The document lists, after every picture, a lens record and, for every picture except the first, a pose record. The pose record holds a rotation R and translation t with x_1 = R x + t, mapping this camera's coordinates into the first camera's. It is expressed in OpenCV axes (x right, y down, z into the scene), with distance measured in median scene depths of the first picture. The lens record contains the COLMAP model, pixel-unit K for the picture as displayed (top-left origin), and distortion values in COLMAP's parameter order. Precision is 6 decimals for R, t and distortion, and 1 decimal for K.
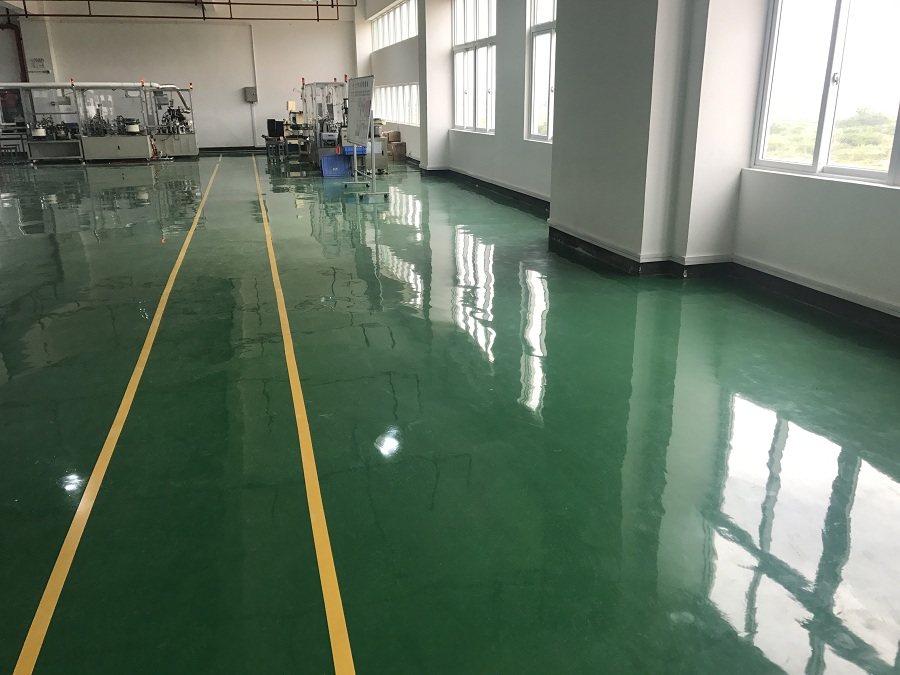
lens RADIAL K [[735.7, 0, 448.5], [0, 735.7, 337.1], [0, 0, 1]] dist [0.004338, 0.009032]
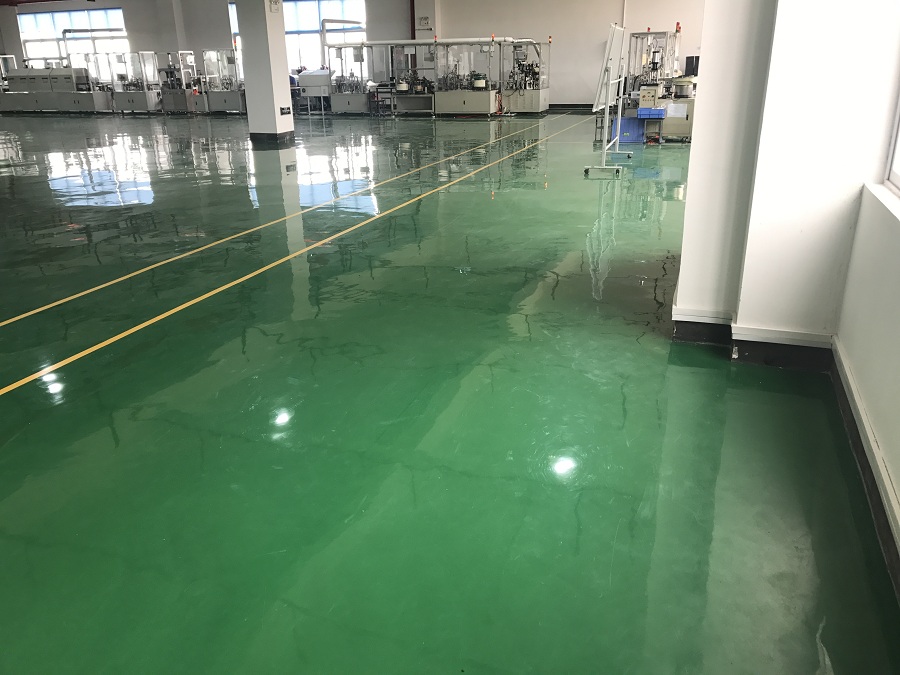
lens RADIAL K [[735.7, 0, 449.4], [0, 735.7, 340.6], [0, 0, 1]] dist [0.004338, 0.009032]
pose [[0.820244, 0.198164, -0.536592, 0.151102], [-0.164038, 0.980164, 0.111224, -0.041545], [0.547989, -0.003210, 0.836480, 0.125162]]
